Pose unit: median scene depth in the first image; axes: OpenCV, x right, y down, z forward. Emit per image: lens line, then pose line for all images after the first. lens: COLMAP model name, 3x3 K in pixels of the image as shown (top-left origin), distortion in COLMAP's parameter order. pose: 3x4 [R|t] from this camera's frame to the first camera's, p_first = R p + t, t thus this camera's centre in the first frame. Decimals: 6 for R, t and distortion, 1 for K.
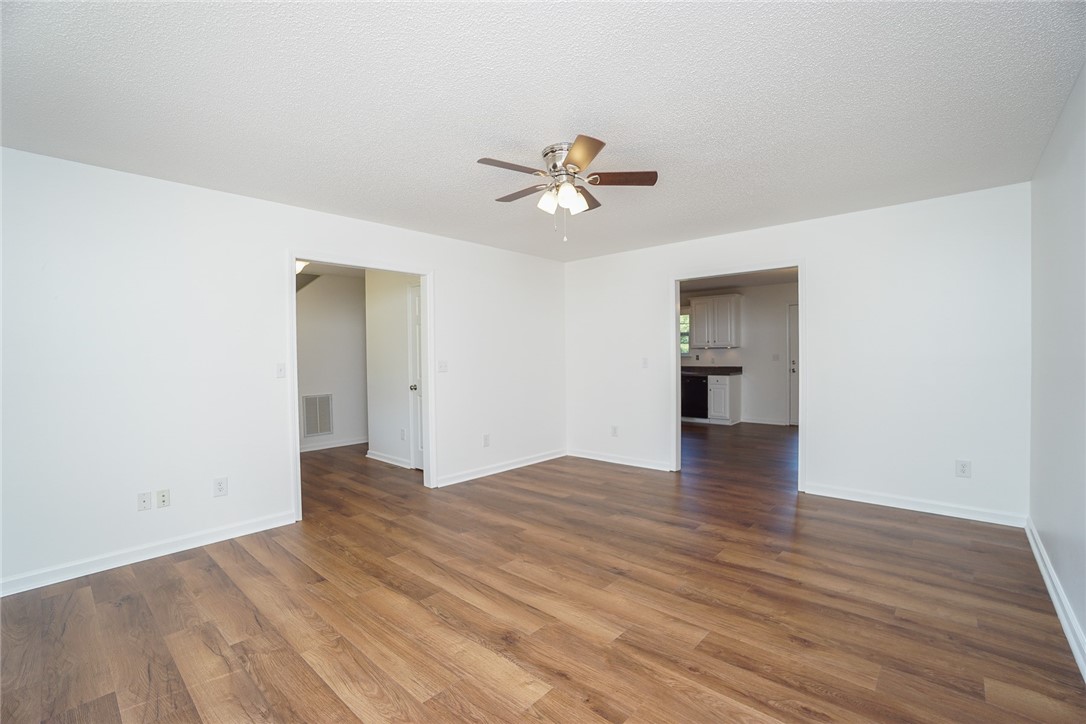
lens RADIAL K [[474.6, 0, 540.2], [0, 474.6, 362.7], [0, 0, 1]] dist [-0.040202, 0.004254]
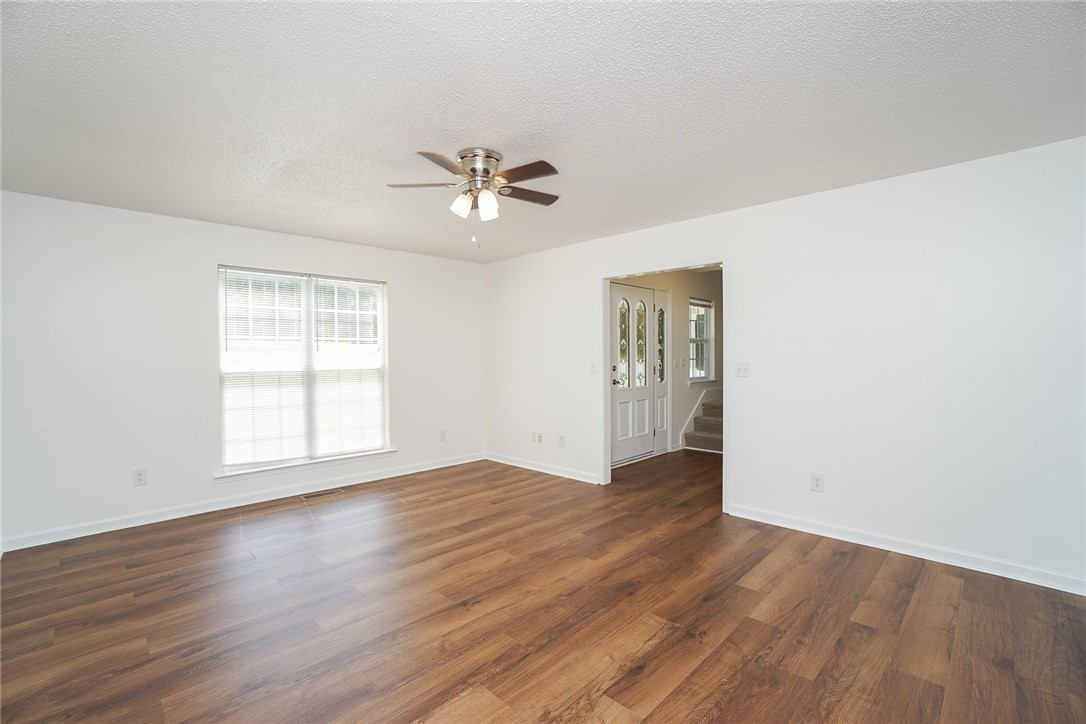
lens RADIAL K [[474.6, 0, 537.8], [0, 474.6, 358.0], [0, 0, 1]] dist [-0.040202, 0.004254]
pose [[-0.036471, 0.017665, -0.999179, 0.986303], [-0.006844, 0.999816, 0.017926, -0.042783], [0.999311, 0.007492, -0.036343, 1.084975]]
